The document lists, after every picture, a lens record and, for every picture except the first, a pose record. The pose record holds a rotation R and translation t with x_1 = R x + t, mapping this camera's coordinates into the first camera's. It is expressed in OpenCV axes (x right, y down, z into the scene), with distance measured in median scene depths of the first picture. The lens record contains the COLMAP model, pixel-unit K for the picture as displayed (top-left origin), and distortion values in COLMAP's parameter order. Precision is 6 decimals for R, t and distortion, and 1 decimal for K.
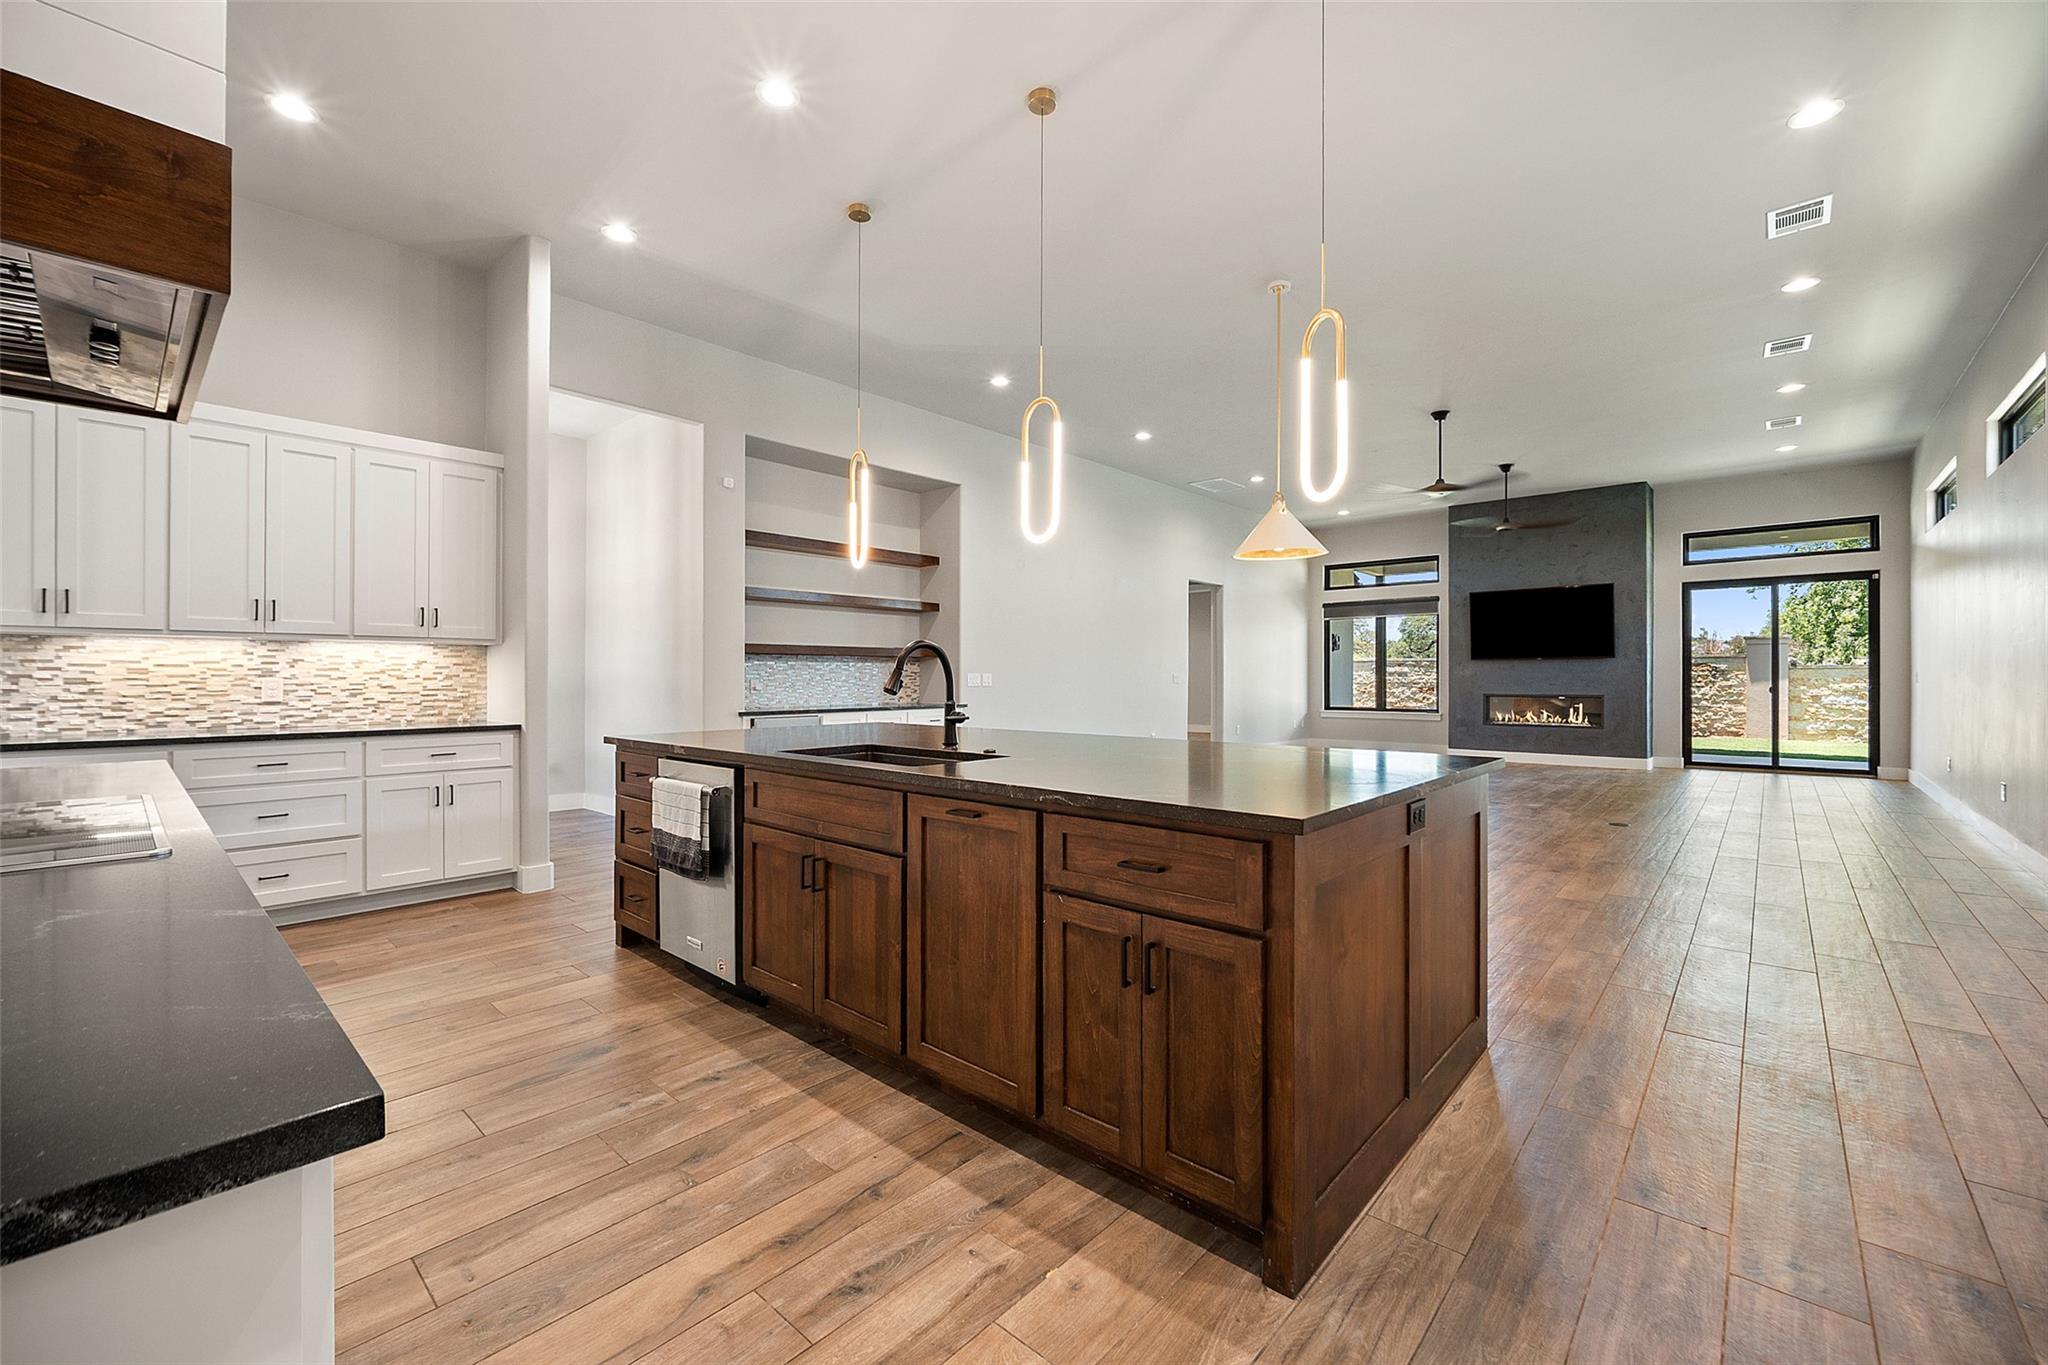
lens RADIAL K [[828.7, 0, 1023.7], [0, 828.7, 675.5], [0, 0, 1]] dist [-0.005075, 0.000161]
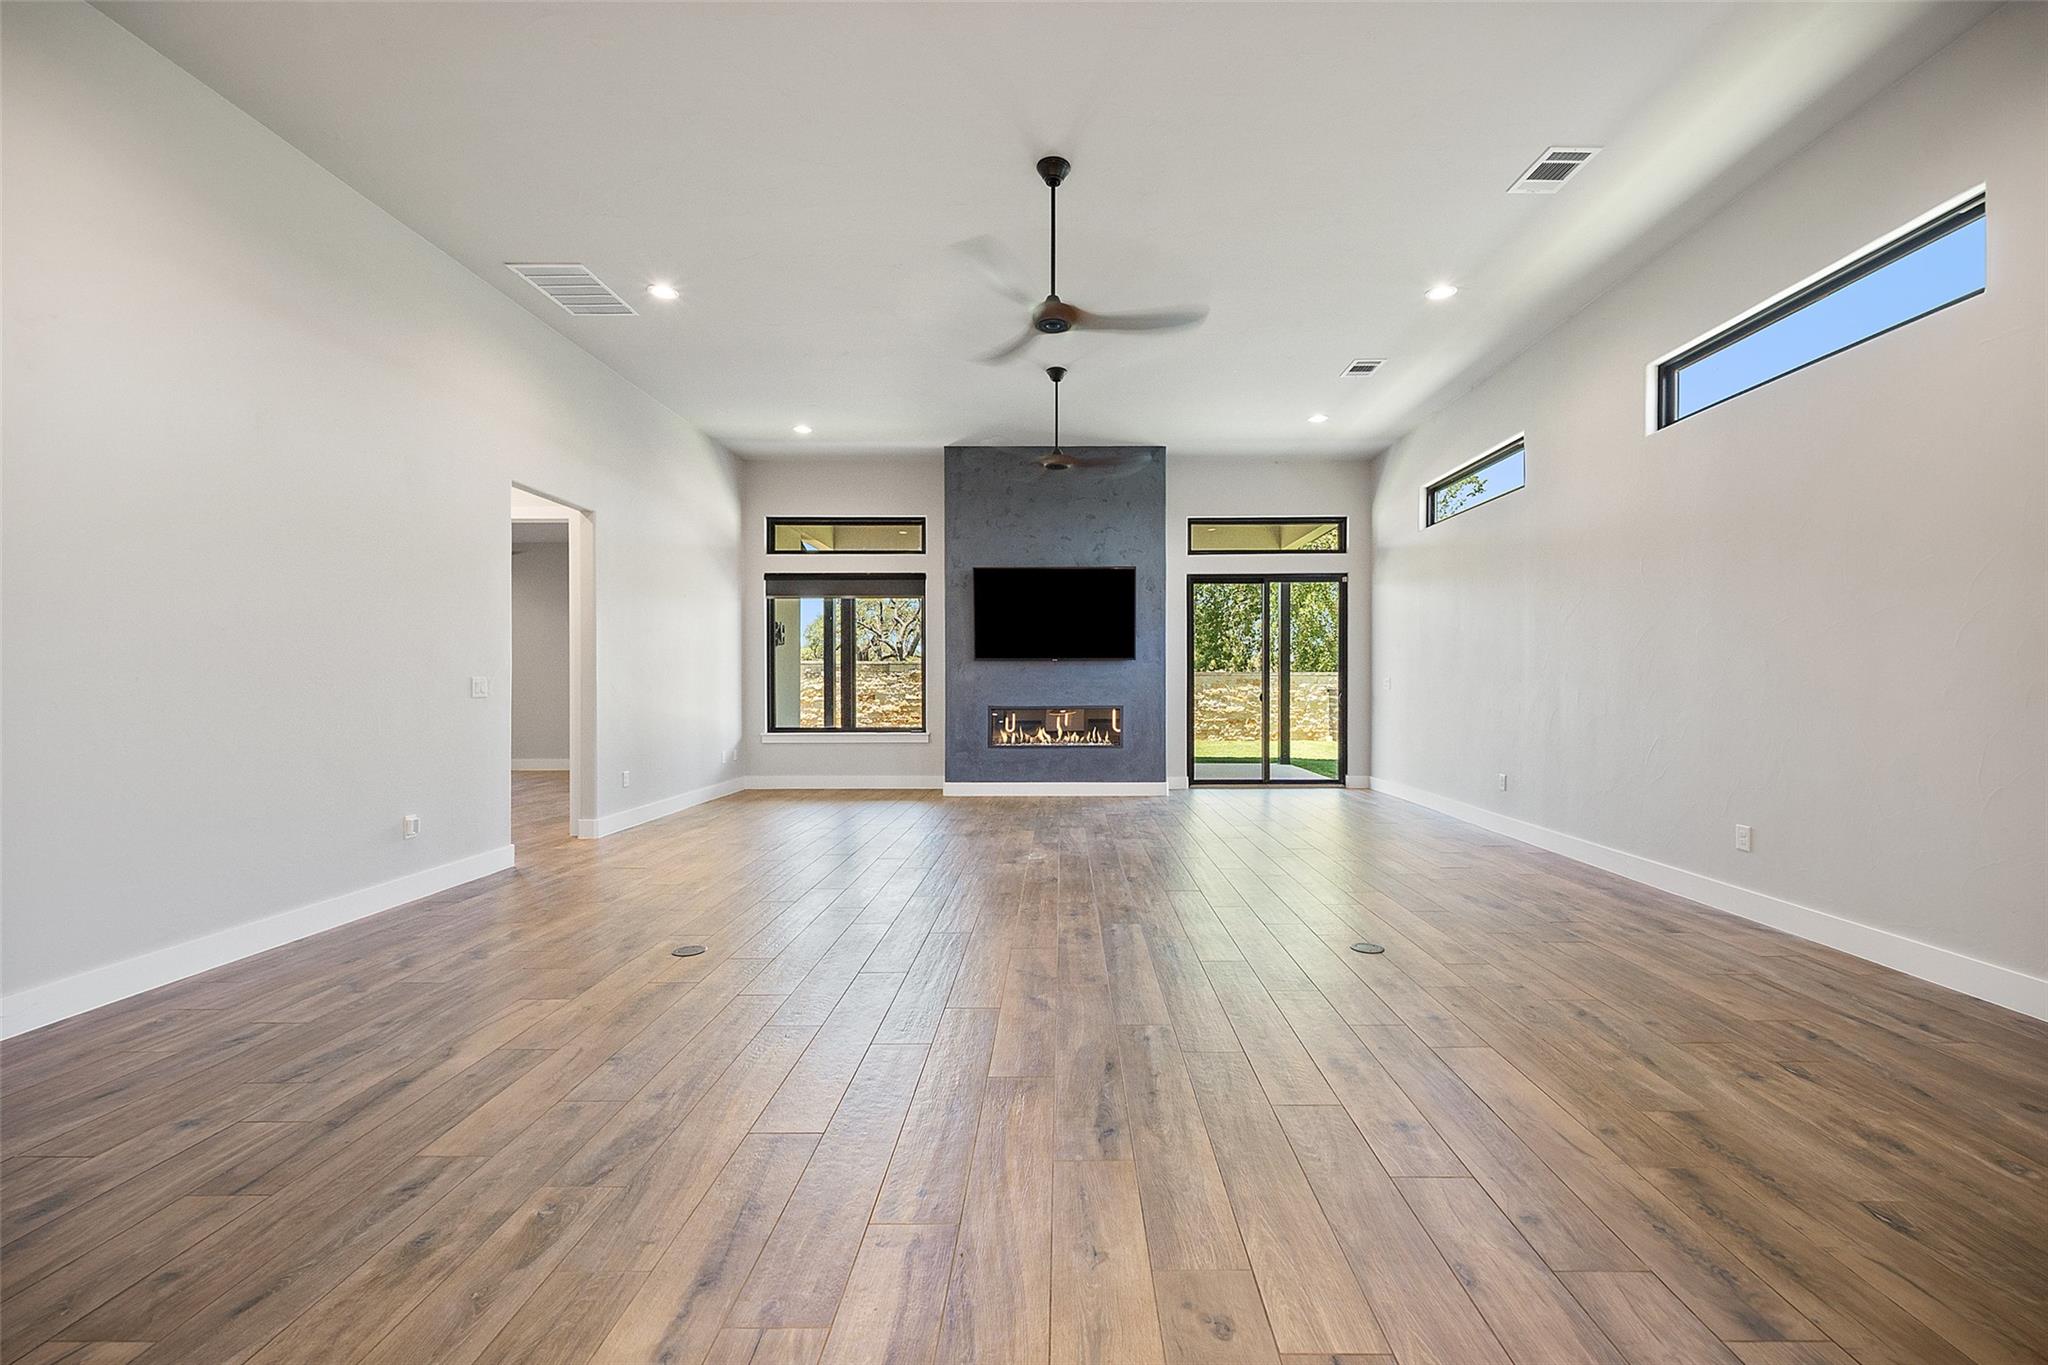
lens RADIAL K [[818.8, 0, 1058.4], [0, 818.8, 674.1], [0, 0, 1]] dist [-0.002821, -0.000127]
pose [[0.742913, 0.006815, 0.669353, 0.309506], [-0.000533, 0.999954, -0.009589, 0.001598], [-0.669388, 0.006767, 0.742882, 1.136775]]
